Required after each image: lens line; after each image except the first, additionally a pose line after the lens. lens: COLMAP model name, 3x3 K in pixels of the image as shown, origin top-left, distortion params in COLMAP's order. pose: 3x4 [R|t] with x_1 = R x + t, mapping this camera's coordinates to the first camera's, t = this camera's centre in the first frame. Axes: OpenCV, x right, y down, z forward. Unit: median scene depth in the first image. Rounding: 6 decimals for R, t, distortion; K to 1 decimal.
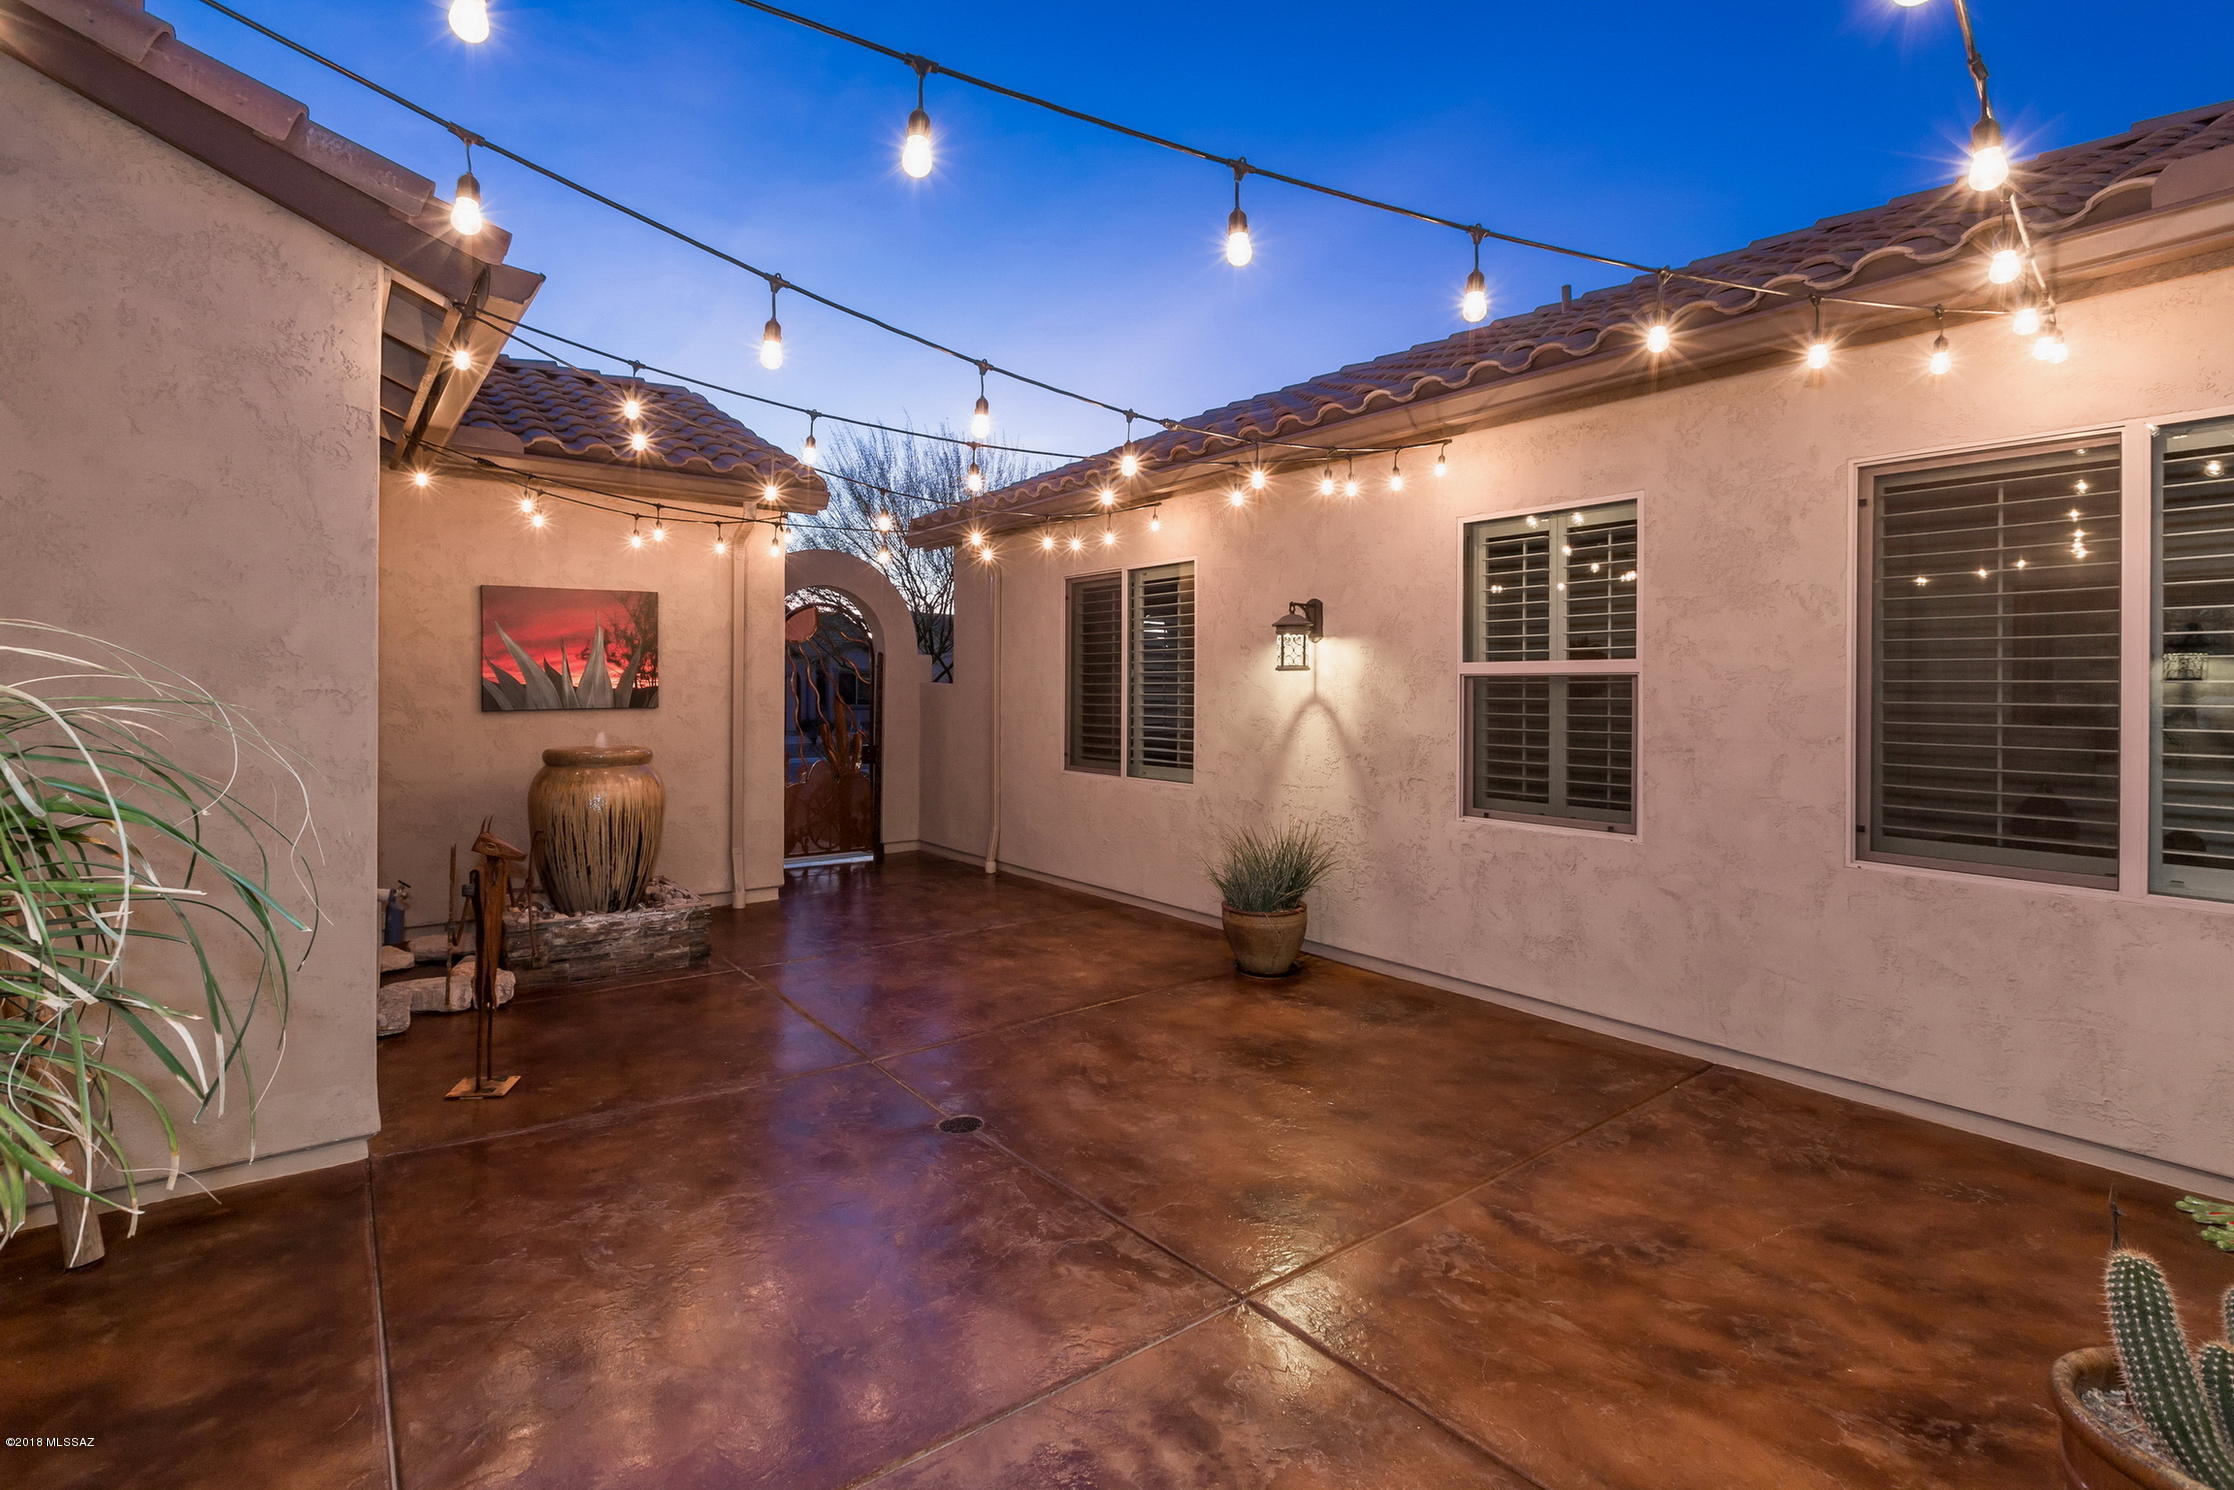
lens RADIAL K [[1035.9, 0, 1102.2], [0, 1035.9, 691.4], [0, 0, 1]] dist [0.000161, 0.000915]
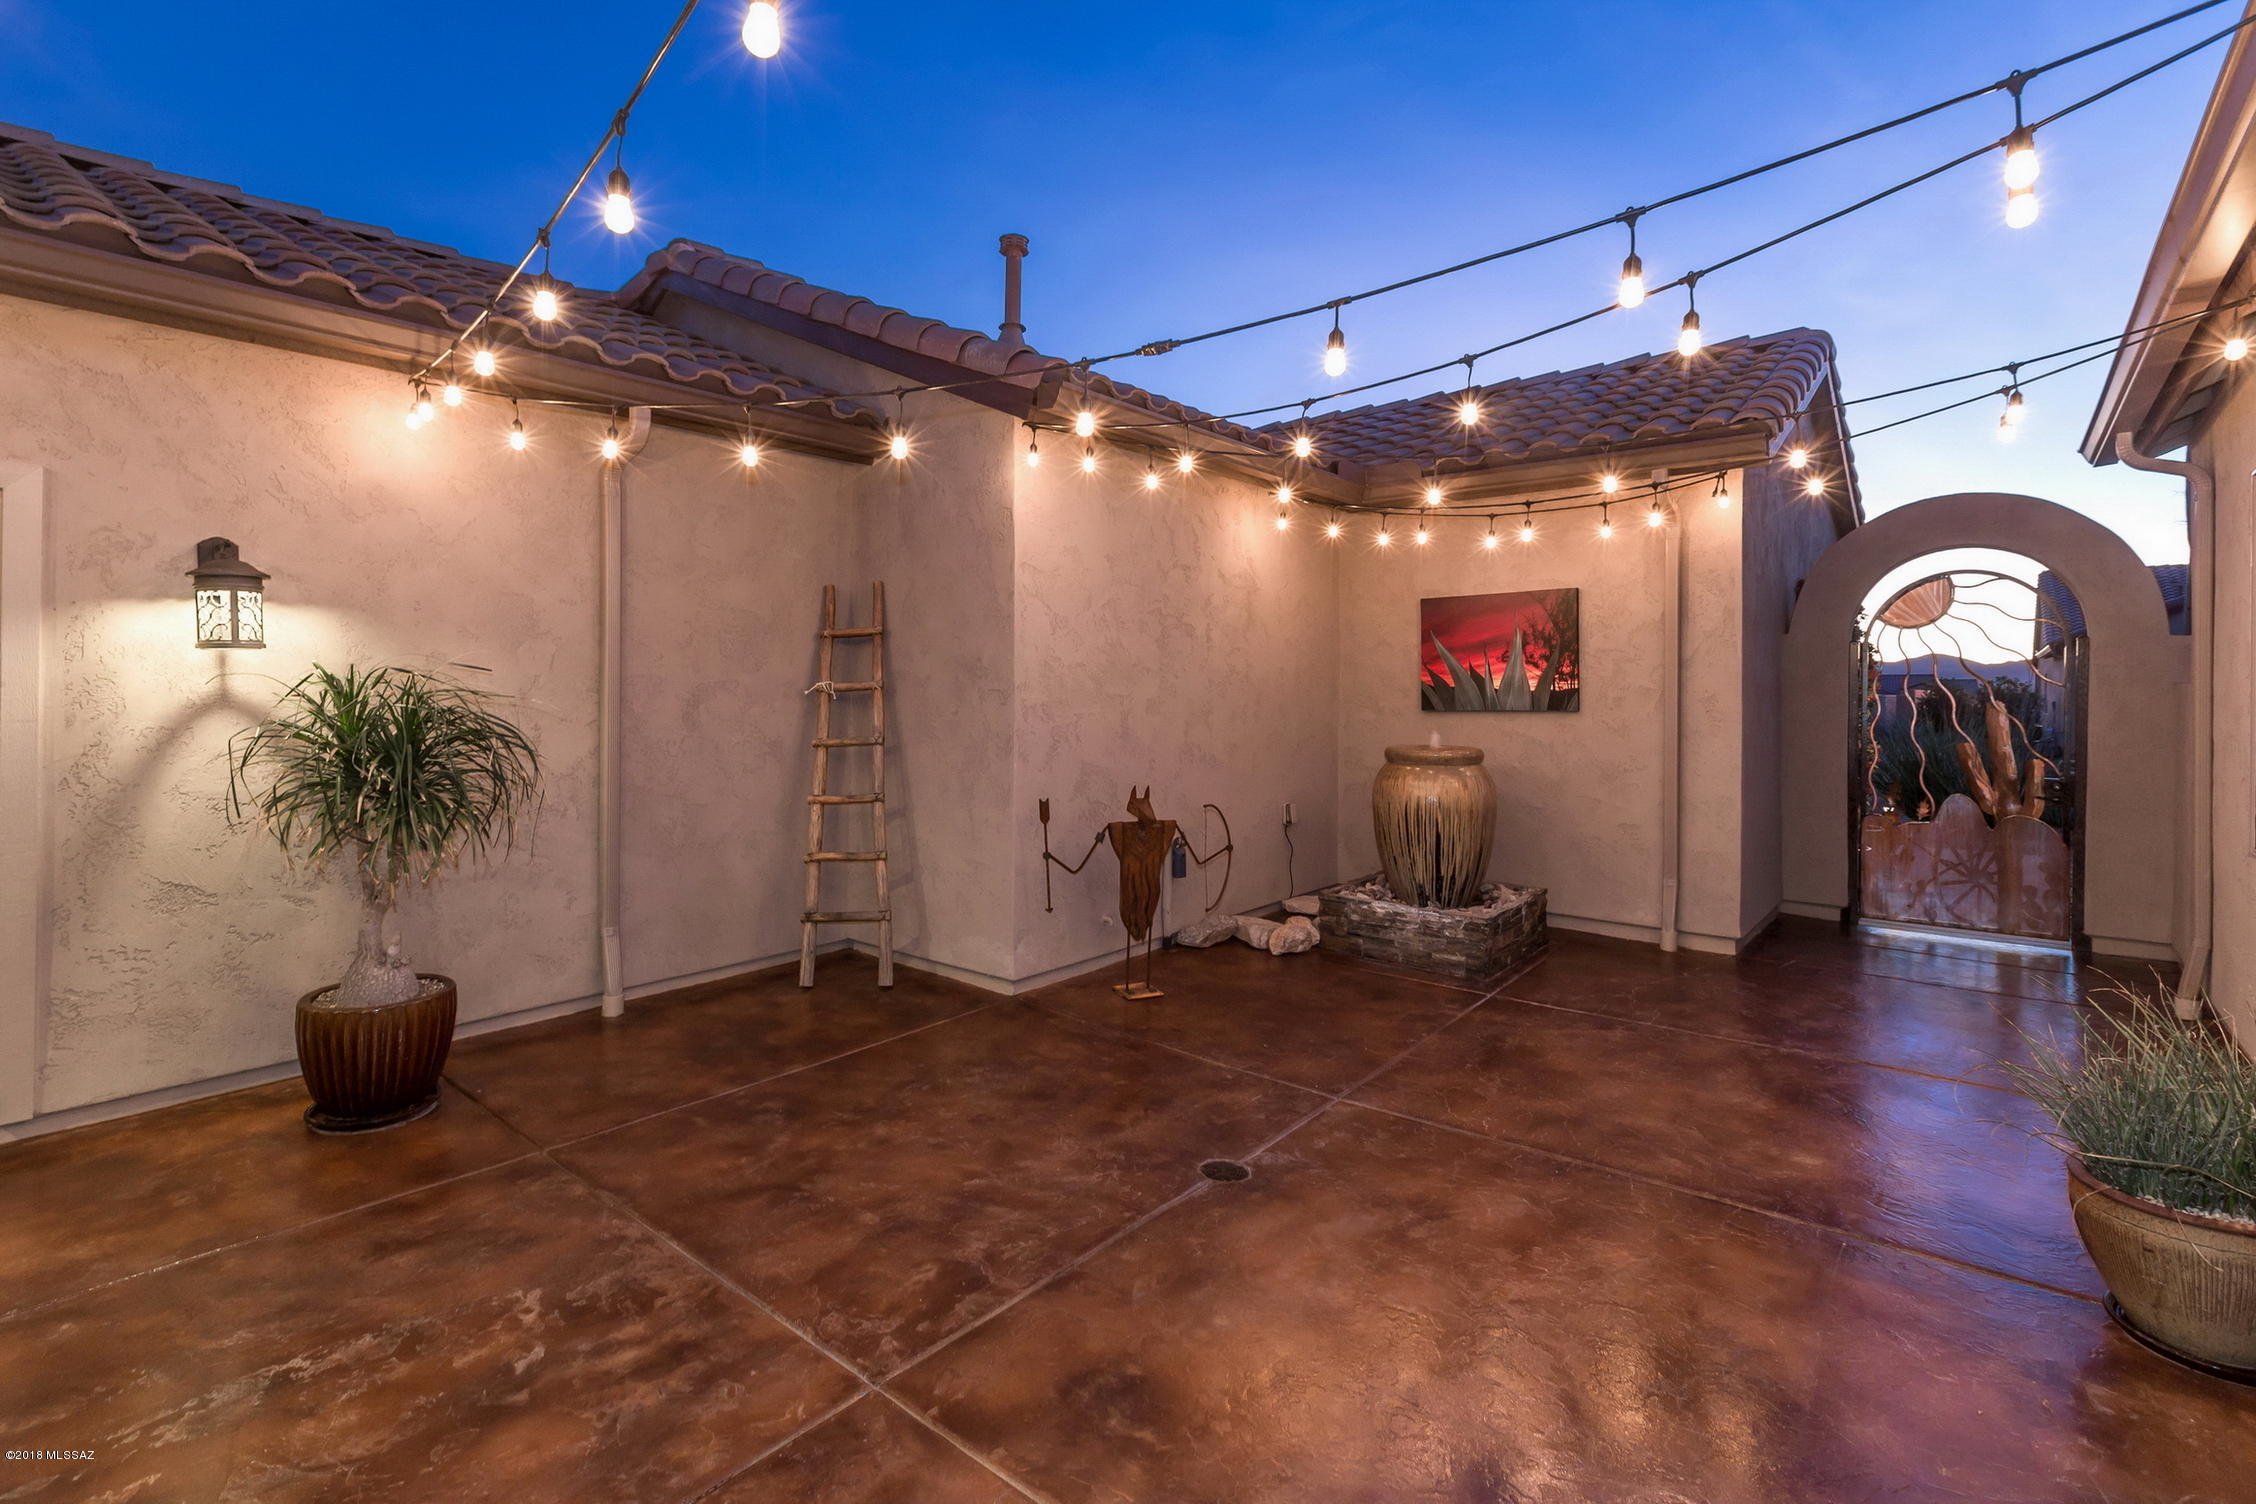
lens RADIAL K [[1046.1, 0, 1113.1], [0, 1046.1, 697.9], [0, 0, 1]] dist [0.000161, 0.000915]
pose [[0.222211, 0.003501, -0.974992, 0.486497], [-0.003764, 0.999989, 0.002733, 0.003243], [0.974991, 0.003062, 0.222222, 0.469979]]
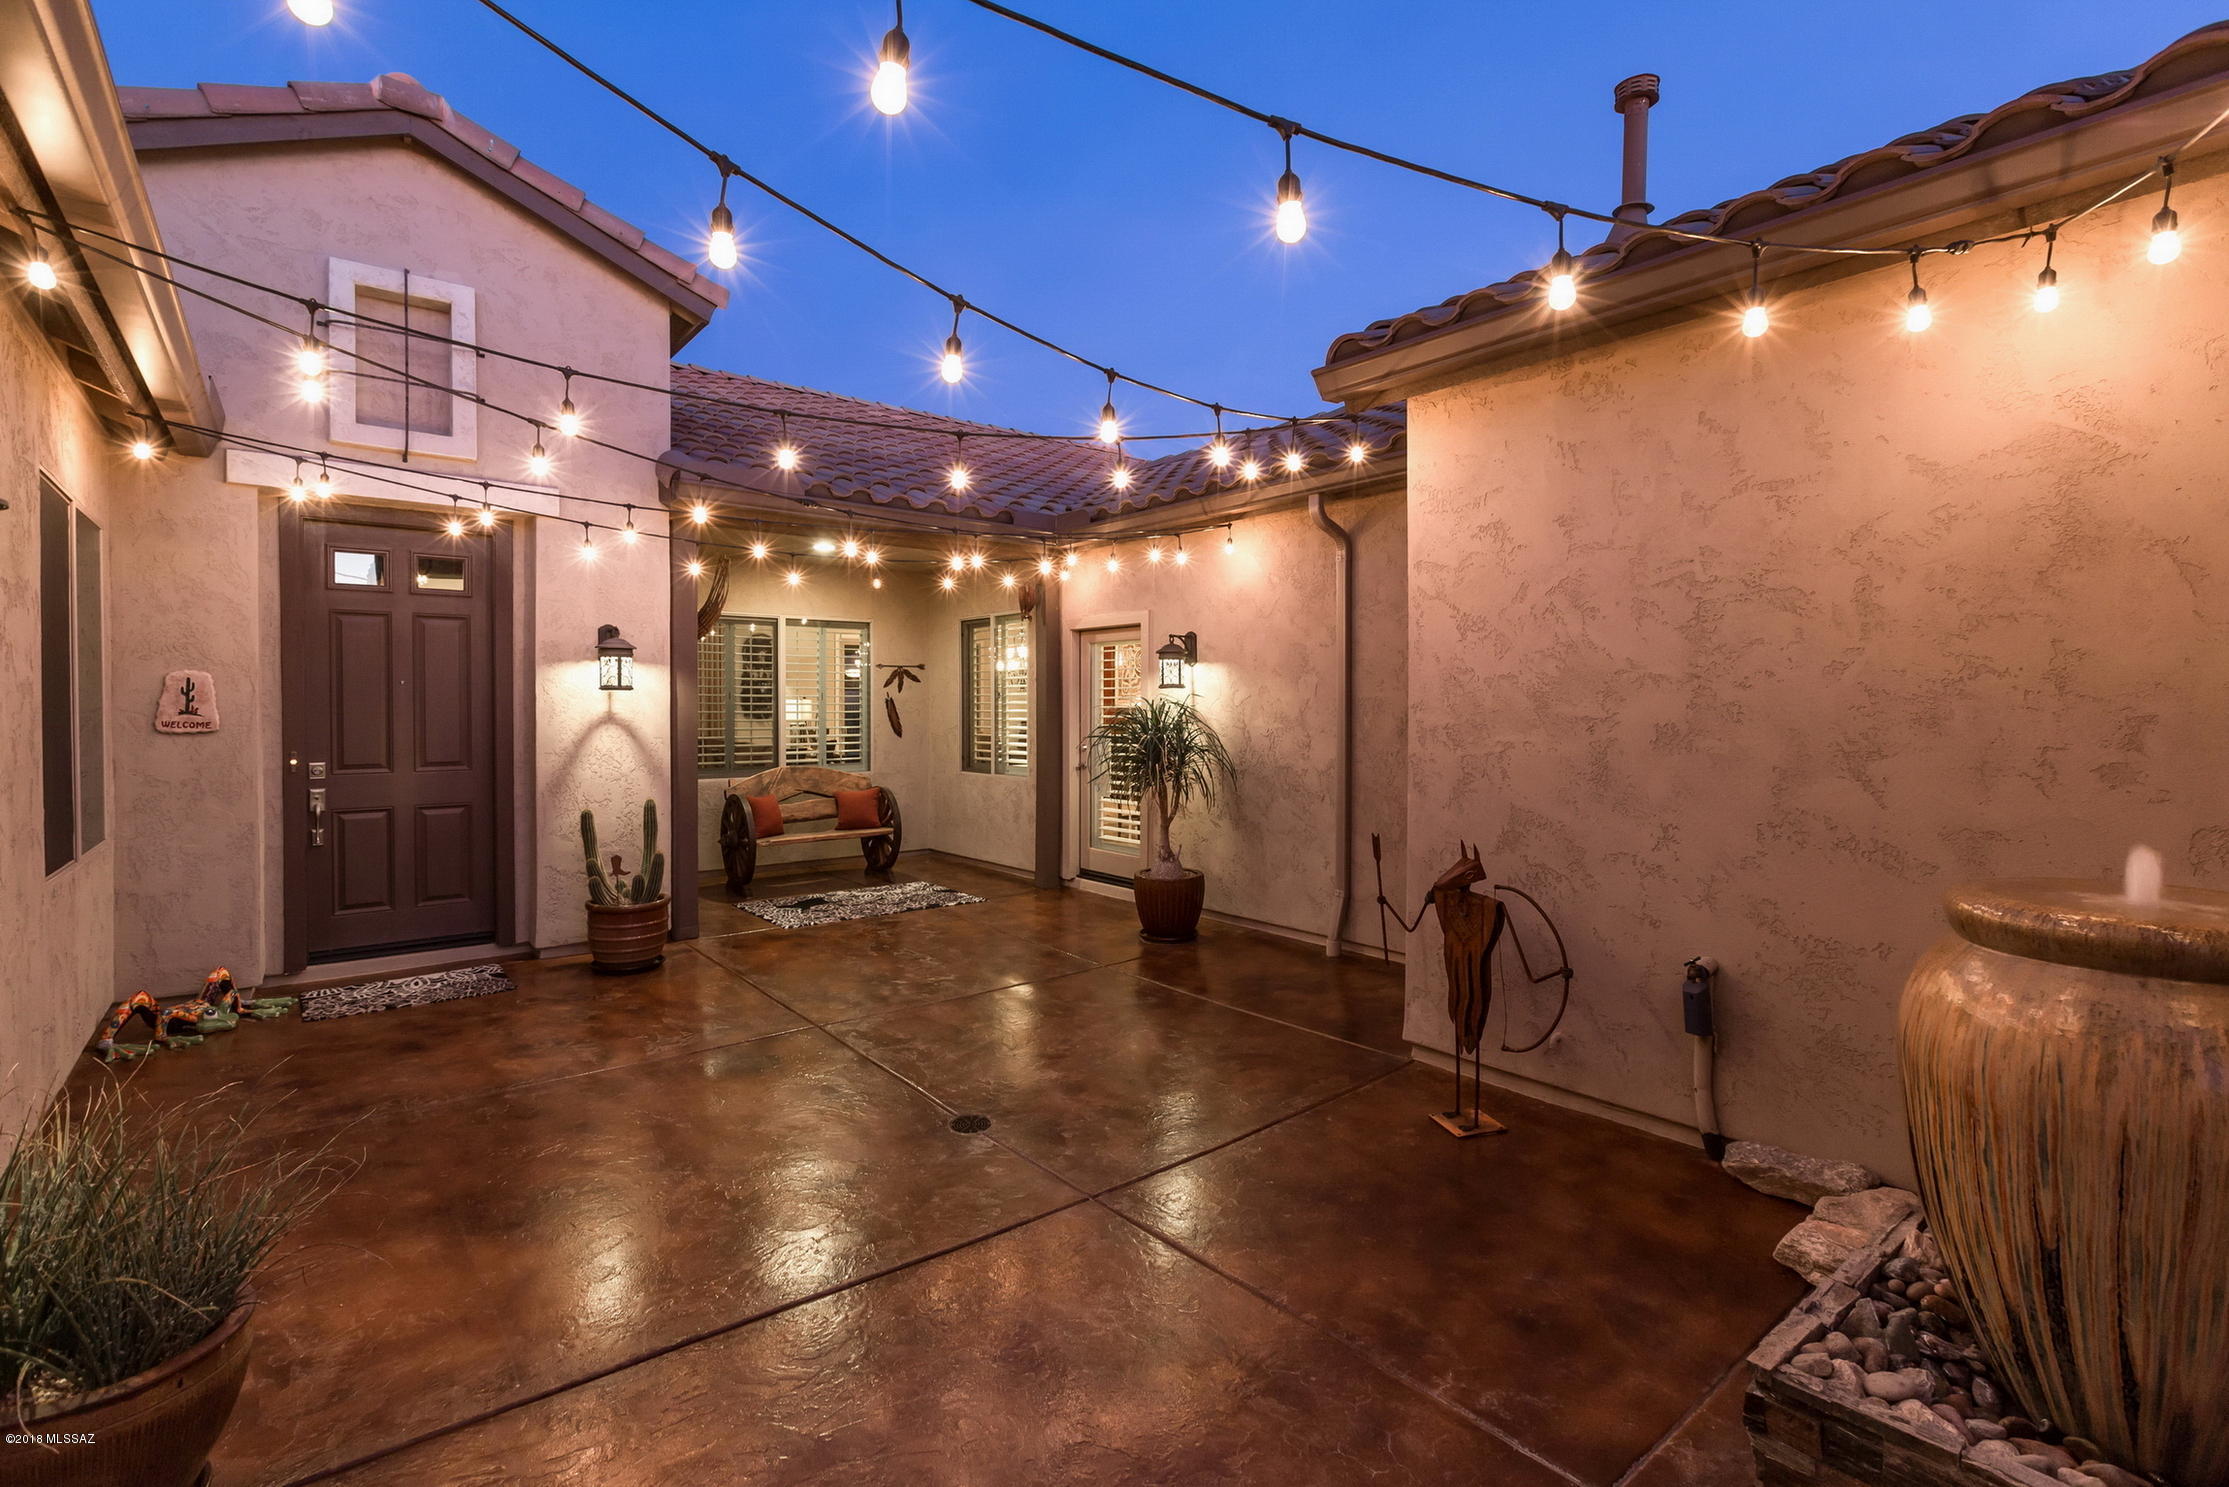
lens RADIAL K [[1031.6, 0, 1108.7], [0, 1031.6, 715.8], [0, 0, 1]] dist [0.012516, 0.000248]
pose [[-0.999874, -0.003974, -0.015374, -0.172754], [-0.004157, 0.999920, 0.011919, -0.004579], [0.015325, 0.011981, -0.999811, 1.365678]]
